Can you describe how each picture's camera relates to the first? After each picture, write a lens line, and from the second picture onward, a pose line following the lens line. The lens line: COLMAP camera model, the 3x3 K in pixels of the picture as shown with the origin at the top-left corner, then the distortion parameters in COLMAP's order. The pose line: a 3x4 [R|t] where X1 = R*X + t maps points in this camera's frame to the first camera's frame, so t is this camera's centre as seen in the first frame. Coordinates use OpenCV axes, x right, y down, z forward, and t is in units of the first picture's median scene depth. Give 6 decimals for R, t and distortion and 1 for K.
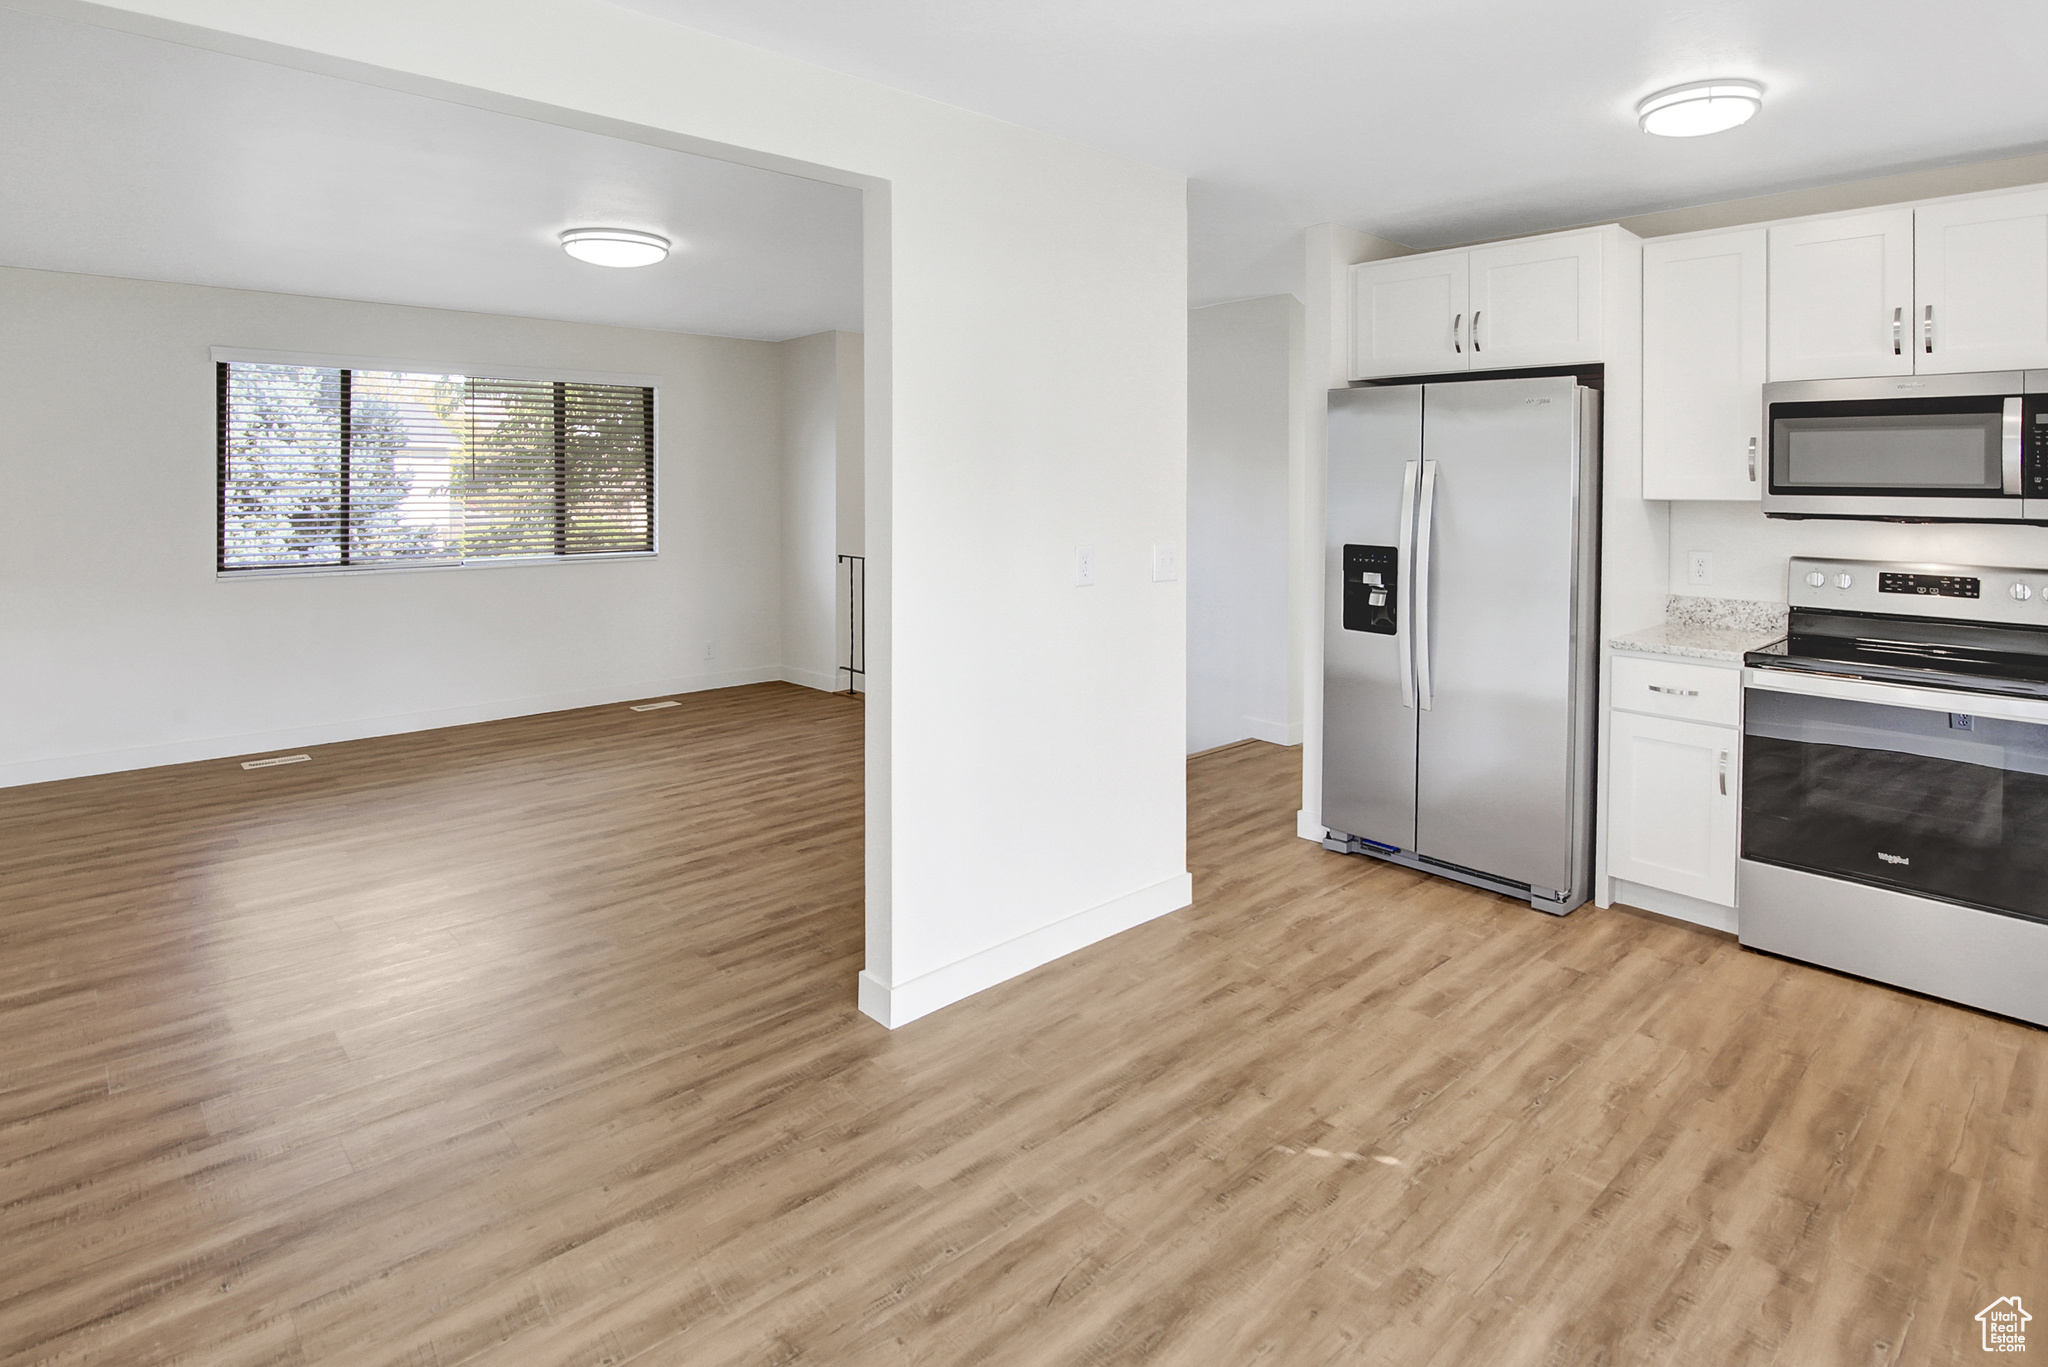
lens RADIAL K [[1035.4, 0, 987.9], [0, 1035.4, 710.9], [0, 0, 1]] dist [-0.023503, -0.001769]
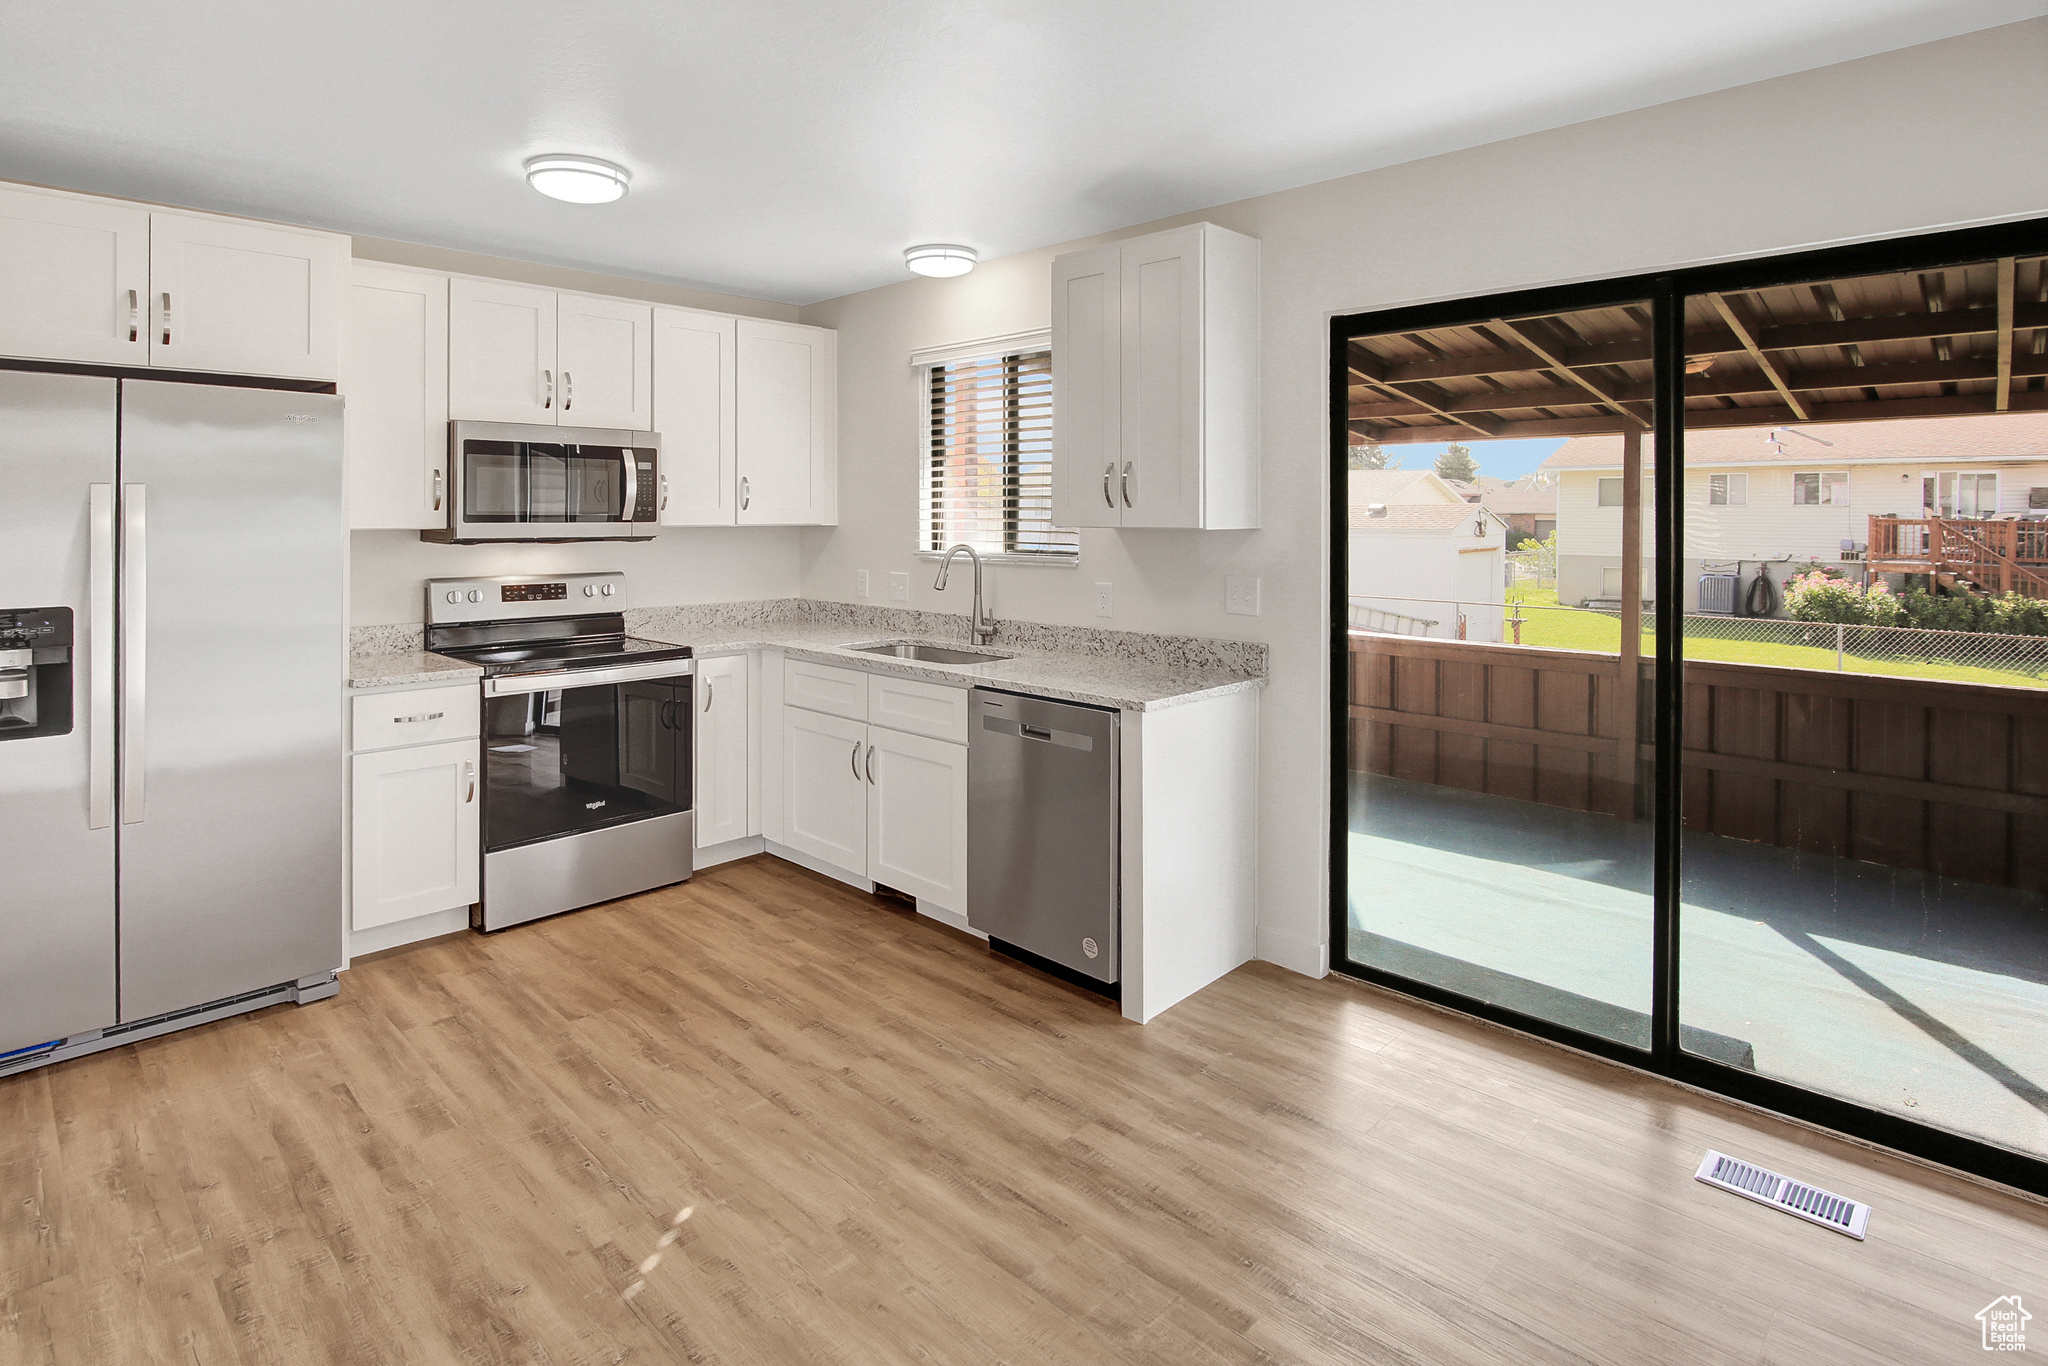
lens RADIAL K [[1035.4, 0, 1022.8], [0, 1035.4, 690.0], [0, 0, 1]] dist [-0.023503, -0.001769]
pose [[-0.070217, -0.162717, 0.984171, -0.443801], [0.213610, 0.961268, 0.174170, -0.116259], [-0.974392, 0.222458, -0.032739, 0.554563]]
